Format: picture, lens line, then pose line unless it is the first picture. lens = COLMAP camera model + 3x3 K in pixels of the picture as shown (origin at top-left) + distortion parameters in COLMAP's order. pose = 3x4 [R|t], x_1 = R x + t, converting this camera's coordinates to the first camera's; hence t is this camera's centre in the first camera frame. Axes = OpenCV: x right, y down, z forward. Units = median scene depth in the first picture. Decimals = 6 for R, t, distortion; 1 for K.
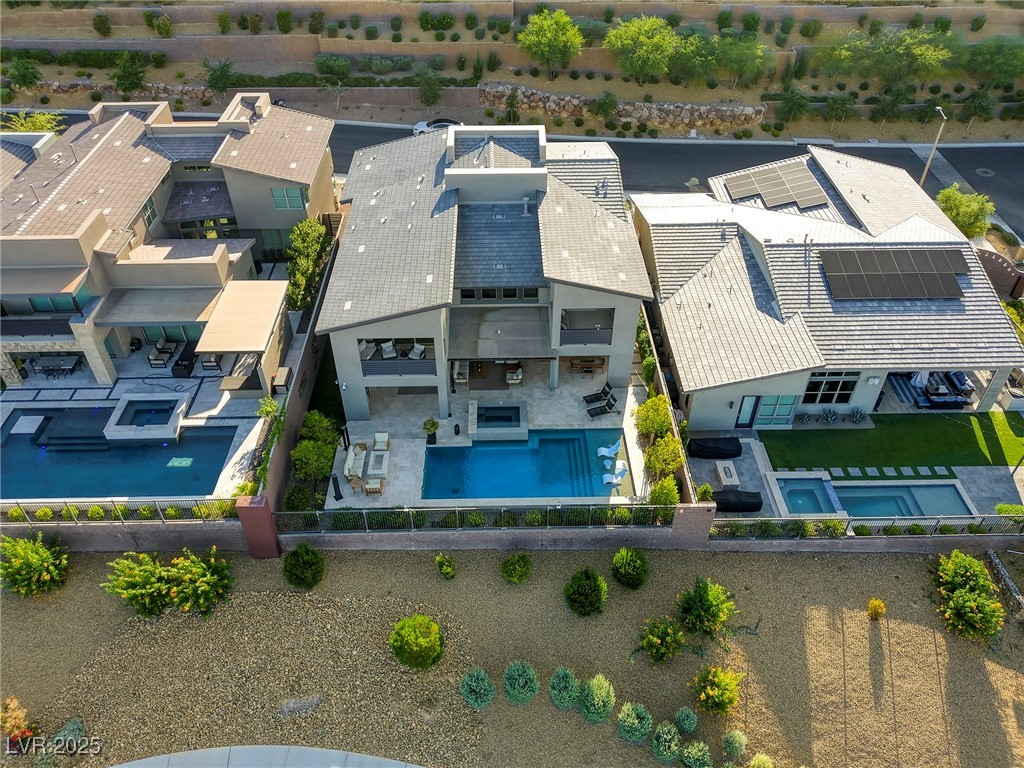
lens RADIAL K [[765.5, 0, 512.0], [0, 765.5, 384.0], [0, 0, 1]] dist [0.089370, -0.131530]
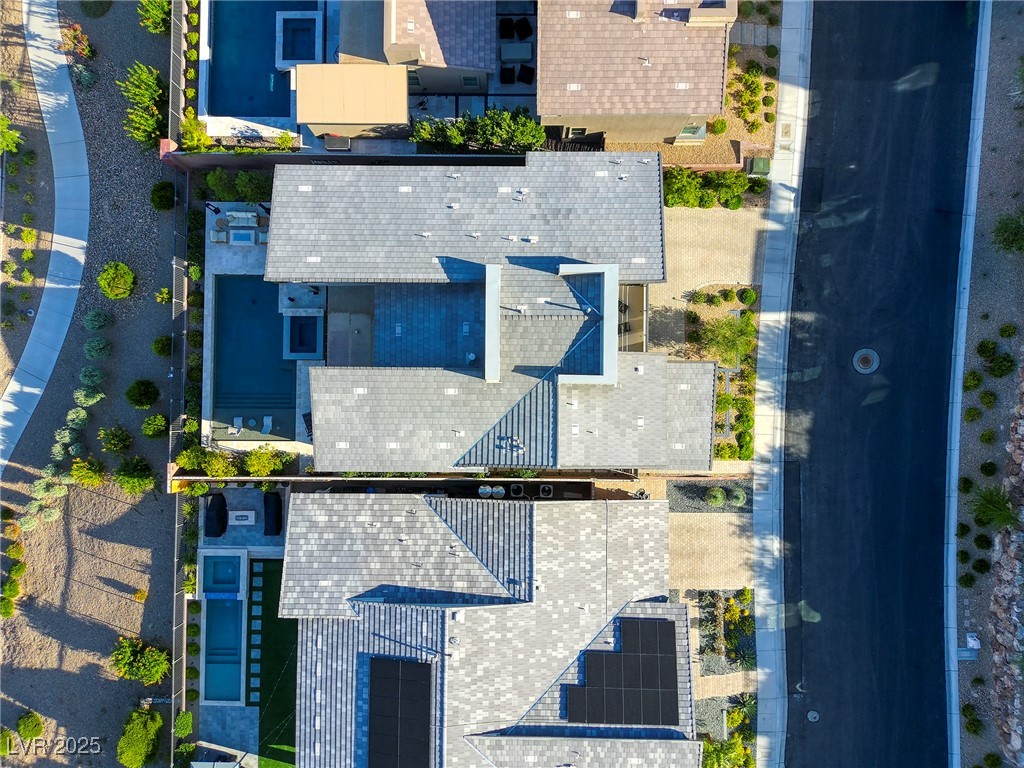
lens RADIAL K [[765.5, 0, 512.0], [0, 765.5, 384.0], [0, 0, 1]] dist [0.089370, -0.131530]
pose [[-0.027949, 0.999114, -0.031466, 0.086264], [-0.638425, 0.006381, 0.769657, -1.073813], [0.769176, 0.041600, 0.637681, 0.502937]]
